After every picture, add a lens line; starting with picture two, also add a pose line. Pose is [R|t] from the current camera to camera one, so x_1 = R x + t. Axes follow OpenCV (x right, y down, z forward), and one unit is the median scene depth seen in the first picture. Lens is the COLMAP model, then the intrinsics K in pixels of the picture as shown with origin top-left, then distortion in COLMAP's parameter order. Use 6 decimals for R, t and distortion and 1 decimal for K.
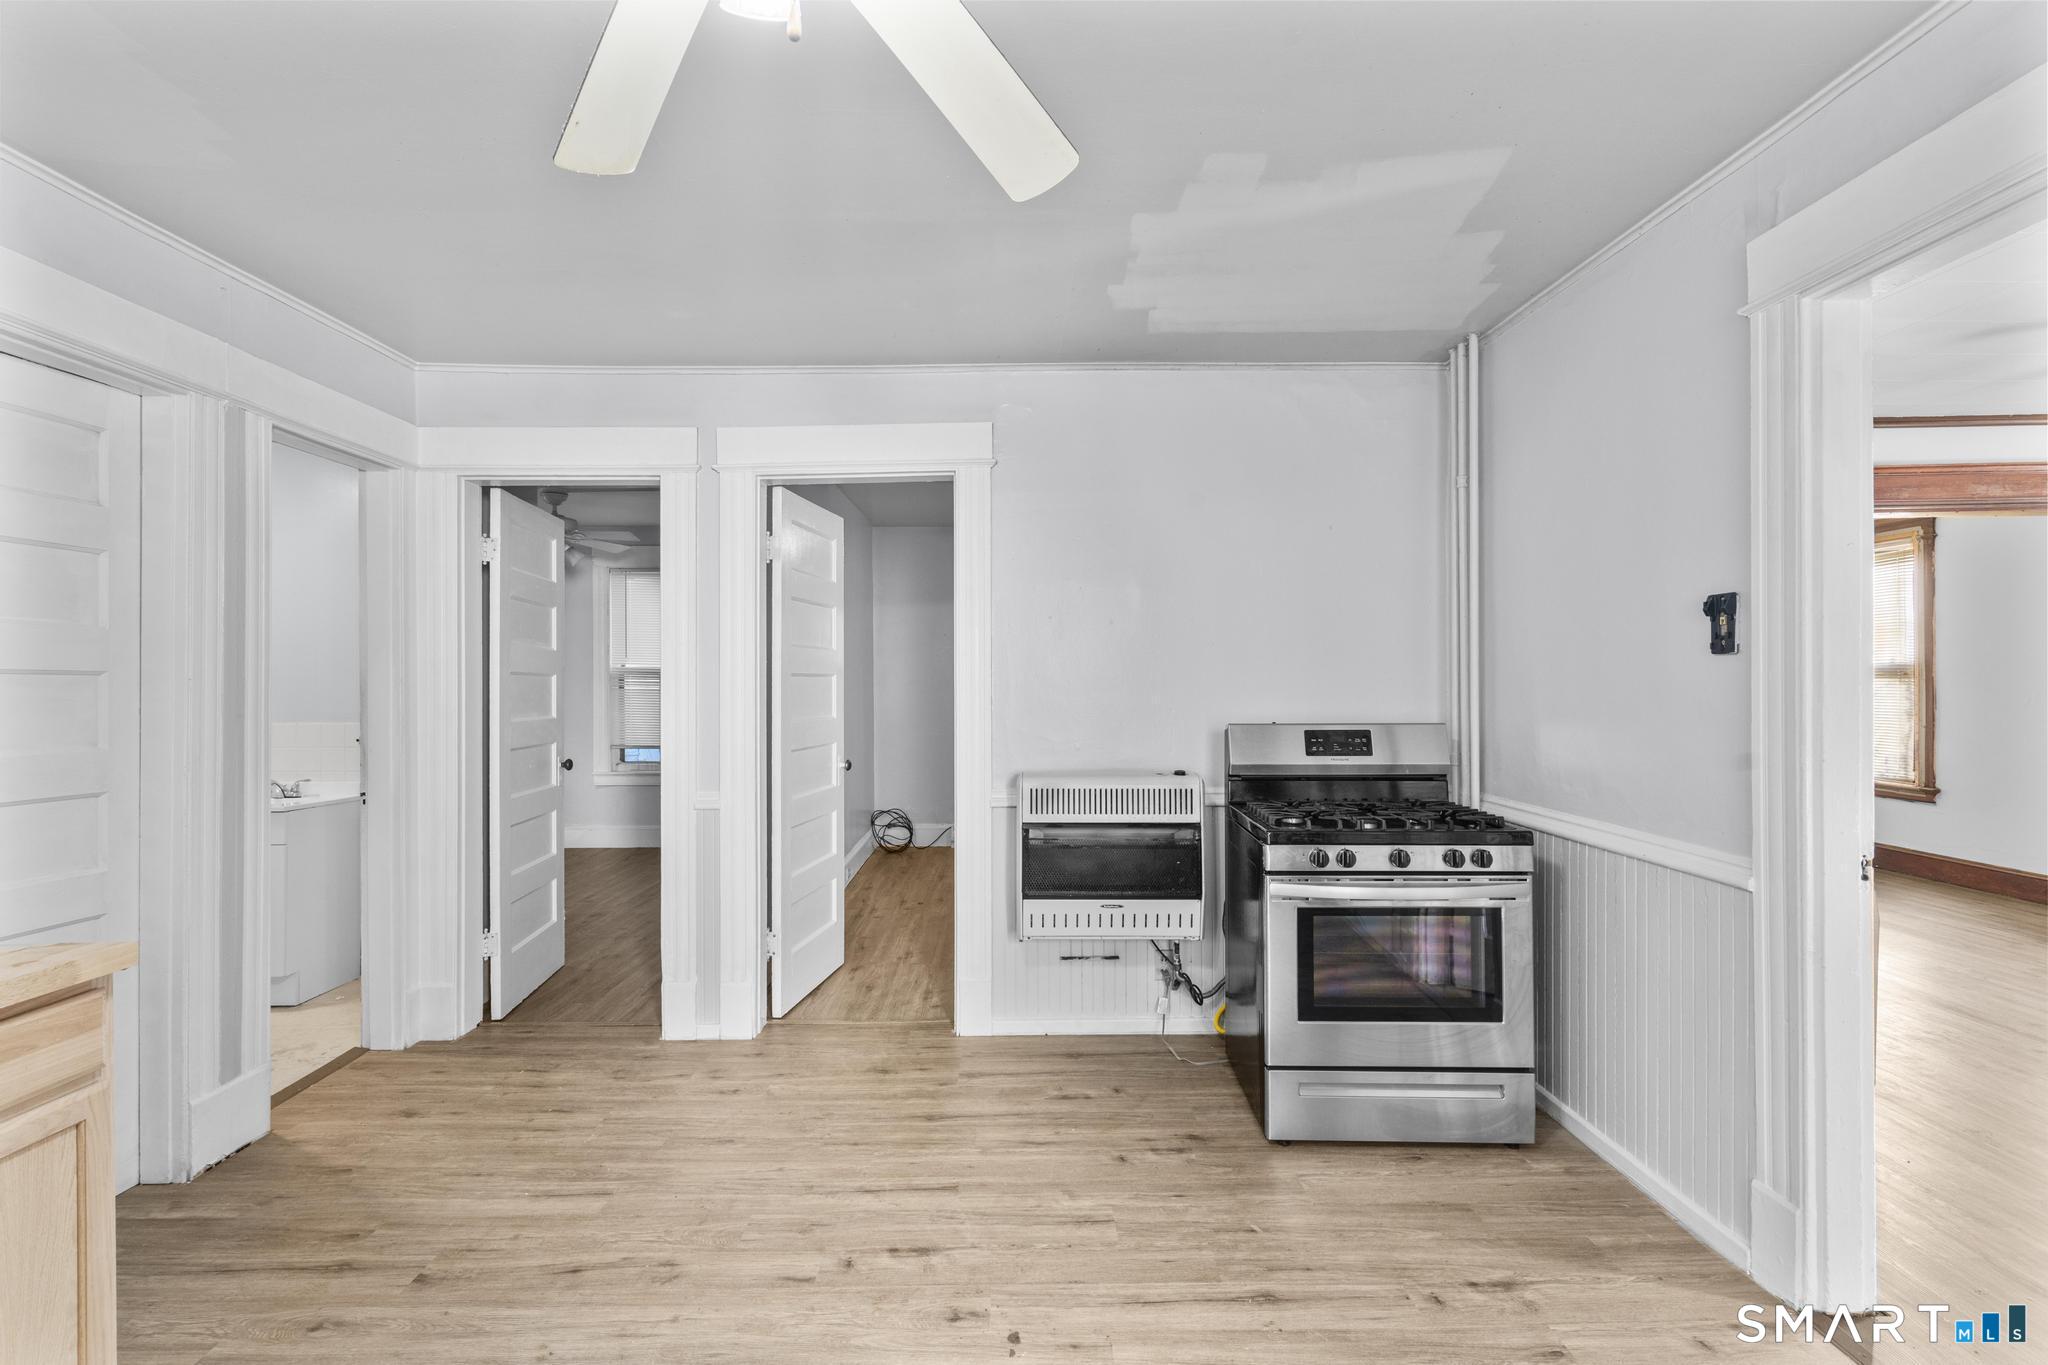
lens RADIAL K [[913.4, 0, 1012.4], [0, 913.4, 674.3], [0, 0, 1]] dist [0.001359, 0.001004]
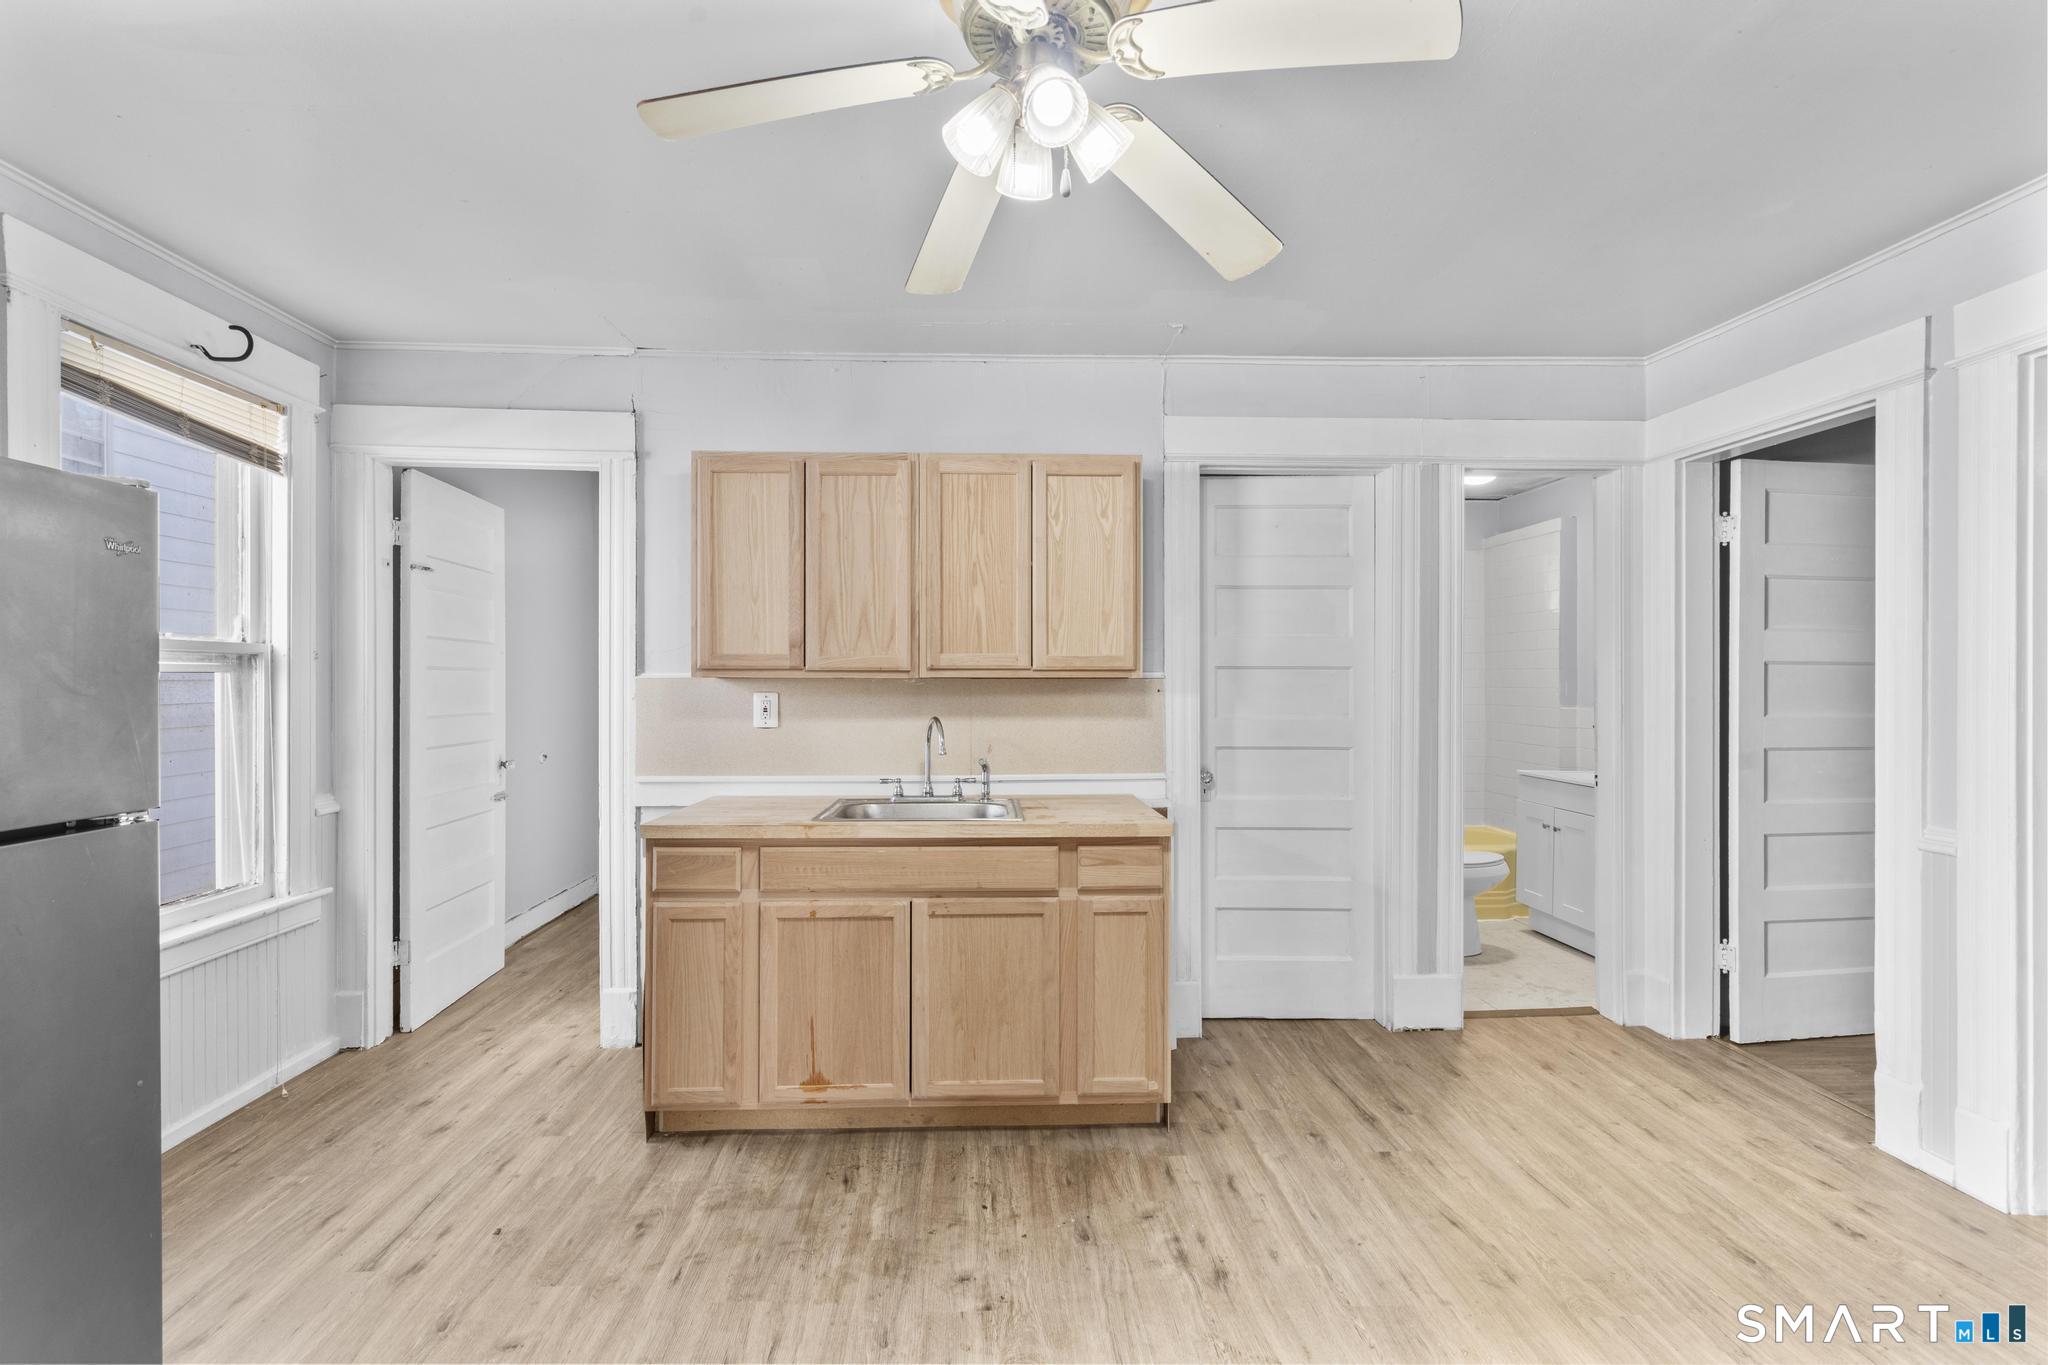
lens RADIAL K [[913.4, 0, 1029.9], [0, 913.4, 676.7], [0, 0, 1]] dist [0.001359, 0.001004]
pose [[0.079048, 0.002066, -0.996869, 0.380108], [0.010347, 0.999942, 0.002892, 0.002668], [0.996817, -0.010543, 0.079022, 0.295692]]
